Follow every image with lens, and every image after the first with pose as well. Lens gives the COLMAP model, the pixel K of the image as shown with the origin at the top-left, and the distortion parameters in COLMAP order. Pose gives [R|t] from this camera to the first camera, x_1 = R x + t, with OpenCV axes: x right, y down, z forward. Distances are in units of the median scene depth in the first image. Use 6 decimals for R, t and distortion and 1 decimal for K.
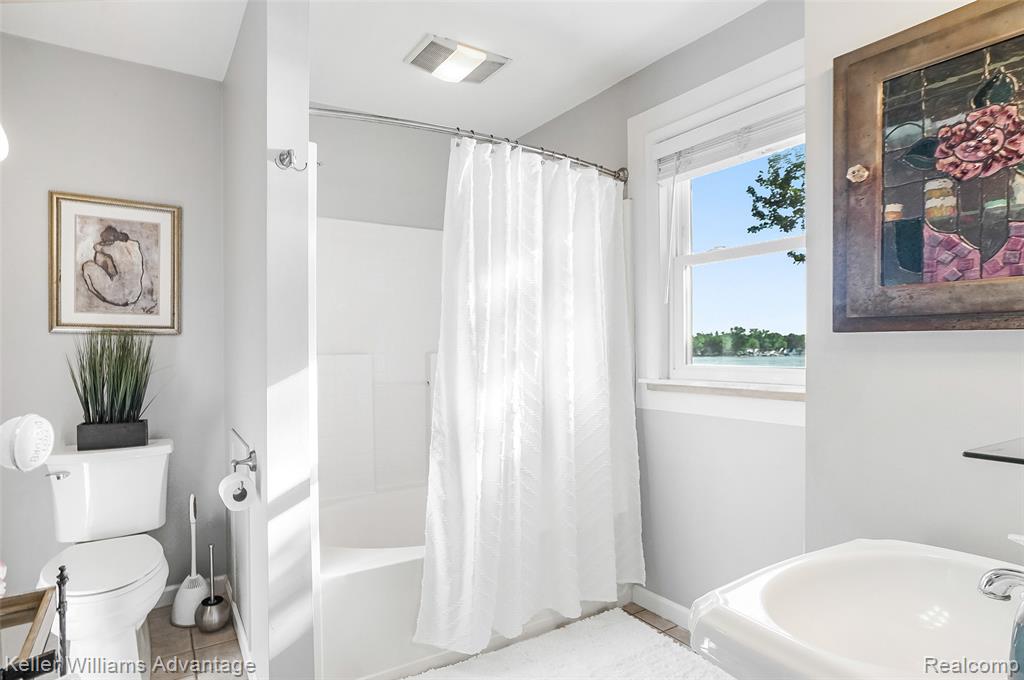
lens RADIAL K [[551.1, 0, 512.0], [0, 551.1, 340.0], [0, 0, 1]] dist [-0.033205, -0.000092]
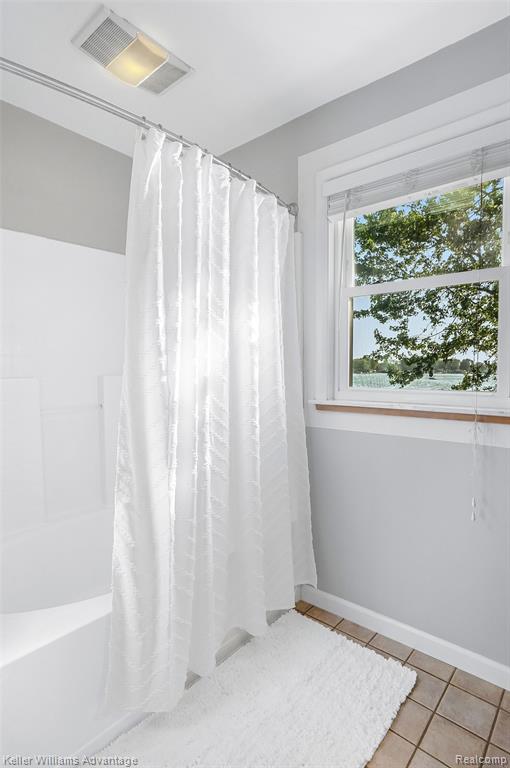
lens RADIAL K [[427.3, 0, 274.1], [0, 427.3, 386.6], [0, 0, 1]] dist [-0.050262, 0.023817]
pose [[0.966022, -0.007254, 0.258358, -0.064921], [-0.007584, 0.998380, 0.056389, -0.003425], [-0.258349, -0.056432, 0.964402, 0.253512]]
